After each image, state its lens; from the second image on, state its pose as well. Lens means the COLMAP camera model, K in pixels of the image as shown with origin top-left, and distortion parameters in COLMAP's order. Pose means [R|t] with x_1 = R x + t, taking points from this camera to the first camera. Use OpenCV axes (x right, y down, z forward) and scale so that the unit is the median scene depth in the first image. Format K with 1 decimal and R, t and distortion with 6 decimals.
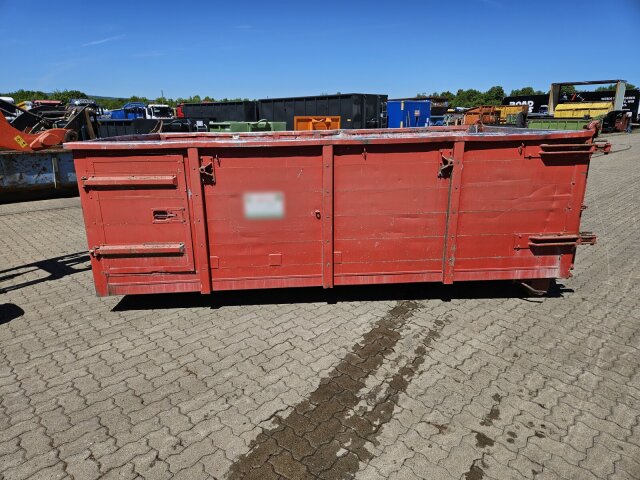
lens RADIAL K [[419.2, 0, 323.1], [0, 419.2, 238.8], [0, 0, 1]] dist [0.078368, -0.064694]
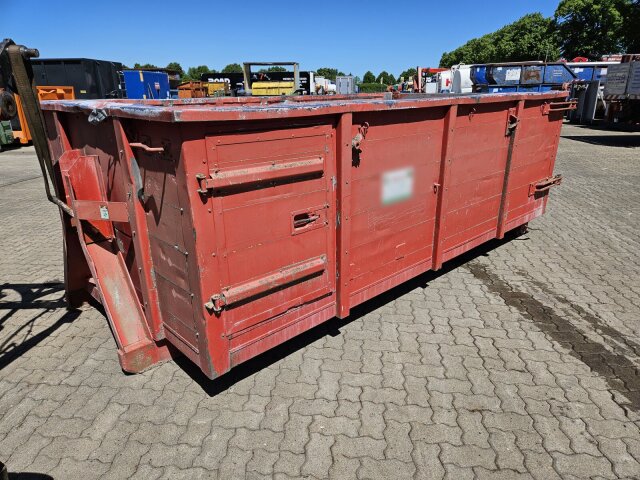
lens RADIAL K [[419.2, 0, 323.1], [0, 419.2, 238.8], [0, 0, 1]] dist [0.078368, -0.064694]
pose [[0.774042, -0.203394, 0.599575, -0.729800], [0.173683, 0.978879, 0.107844, -0.089300], [-0.608846, 0.020660, 0.793020, 0.449531]]
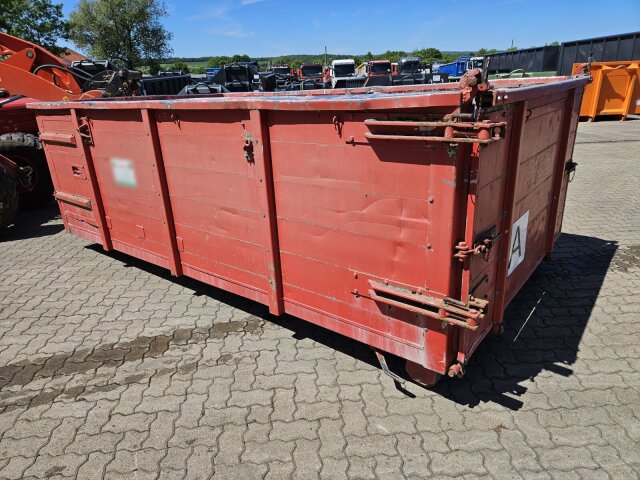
lens RADIAL K [[429.1, 0, 334.2], [0, 429.1, 243.2], [0, 0, 1]] dist [0.078674, -0.063532]
pose [[0.748768, 0.215354, -0.626872, 0.844605], [-0.152259, 0.976341, 0.153544, -0.143868], [0.645107, -0.019522, 0.763842, 0.542599]]
